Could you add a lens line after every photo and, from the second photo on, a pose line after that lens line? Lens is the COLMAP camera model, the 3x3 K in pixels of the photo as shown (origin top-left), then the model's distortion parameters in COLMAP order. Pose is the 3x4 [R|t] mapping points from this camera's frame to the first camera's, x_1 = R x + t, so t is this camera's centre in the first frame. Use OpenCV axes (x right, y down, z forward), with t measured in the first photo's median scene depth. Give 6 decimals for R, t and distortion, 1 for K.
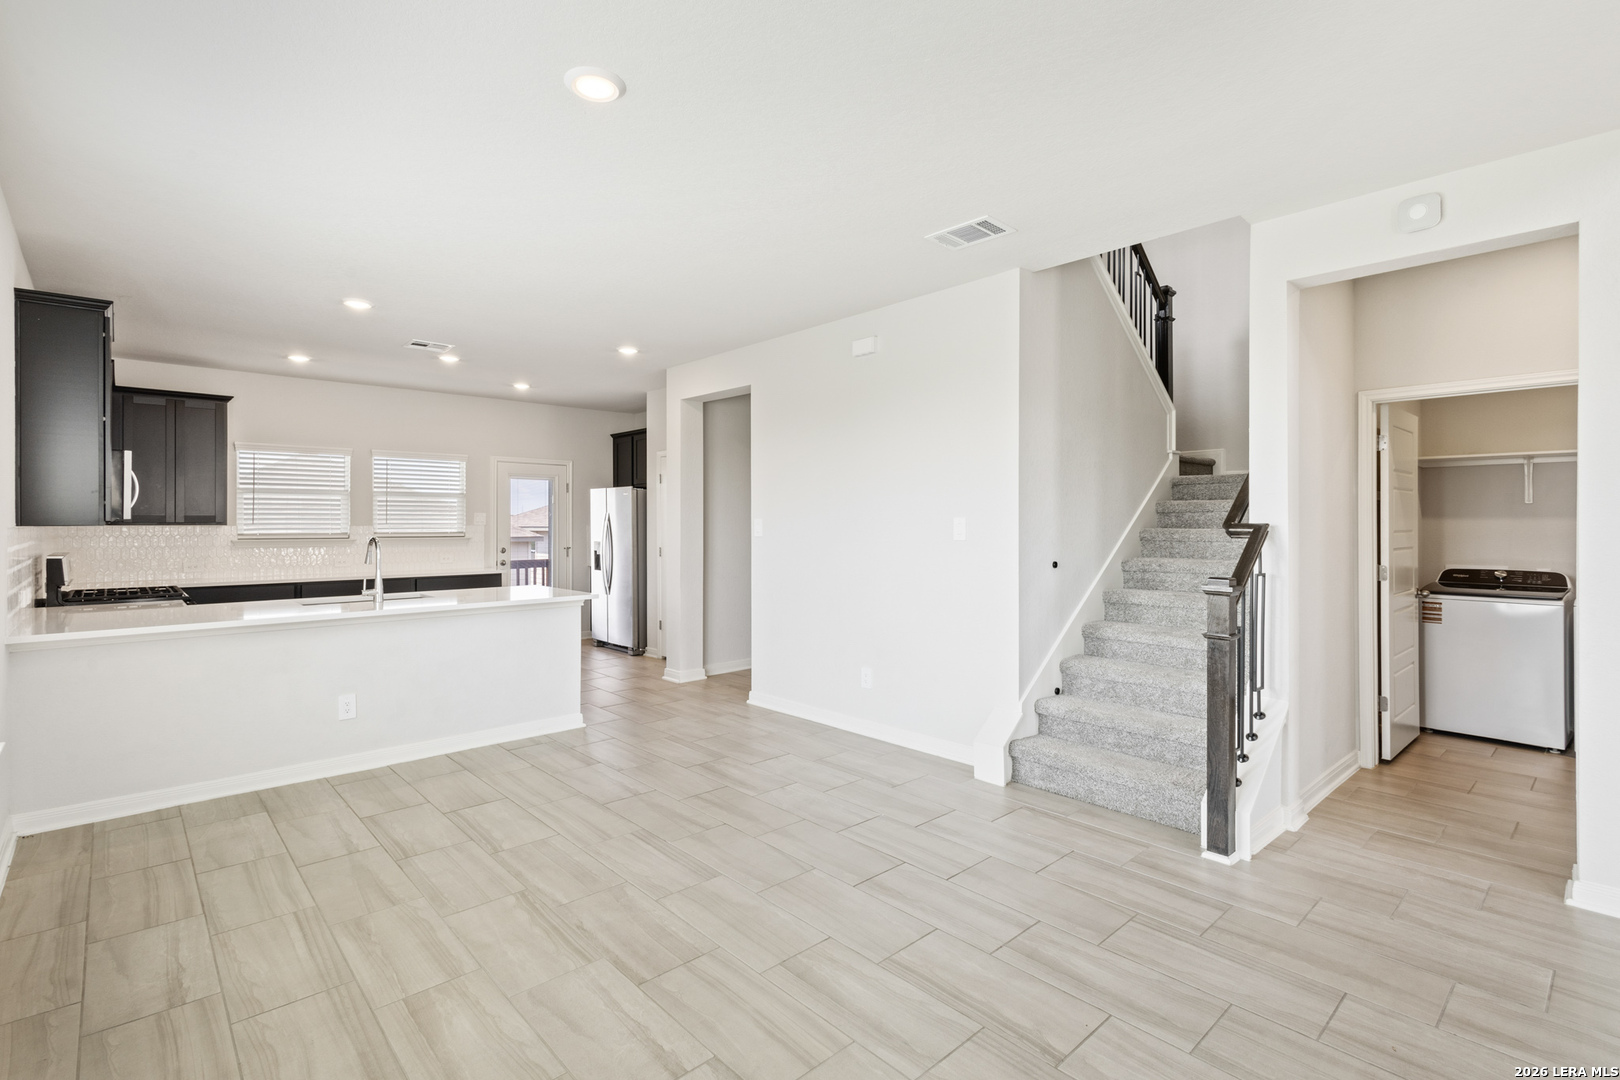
lens RADIAL K [[744.2, 0, 814.4], [0, 744.2, 524.7], [0, 0, 1]] dist [0.010168, 0.000202]
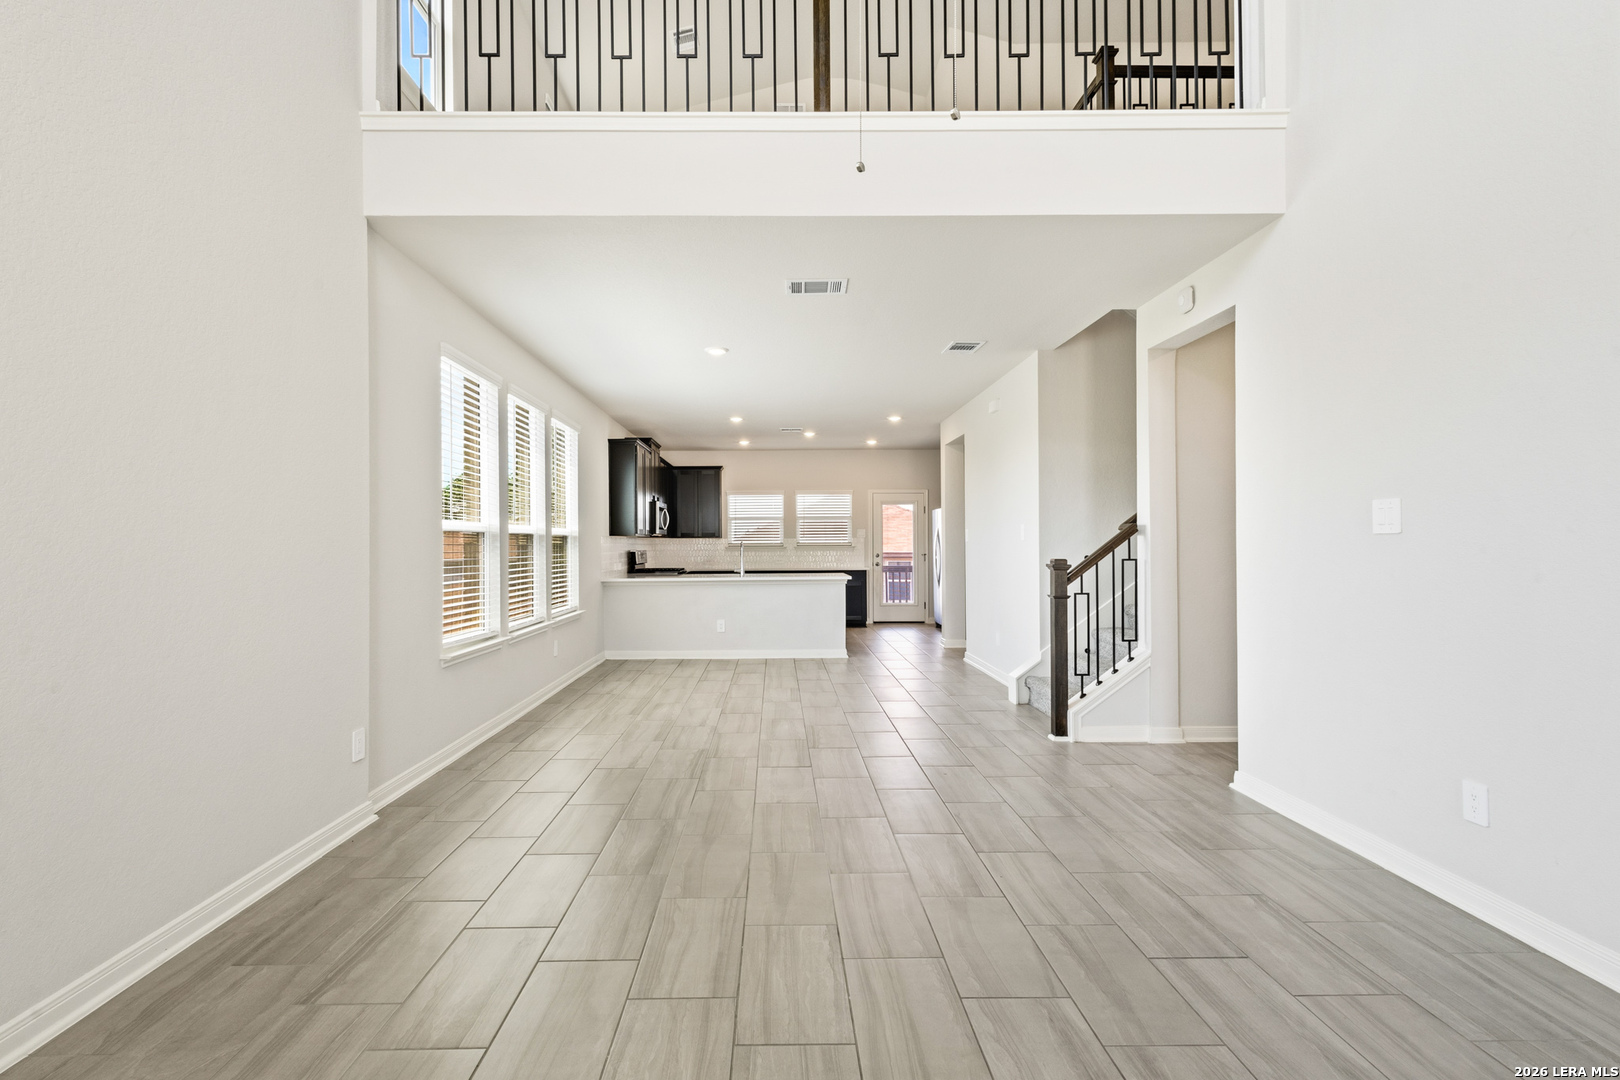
lens RADIAL K [[744.2, 0, 798.5], [0, 744.2, 544.3], [0, 0, 1]] dist [0.010168, 0.000202]
pose [[0.763289, -0.004684, -0.646040, 0.516606], [0.005893, 0.999983, -0.000287, 0.017075], [0.646030, -0.003588, 0.763304, -0.240907]]
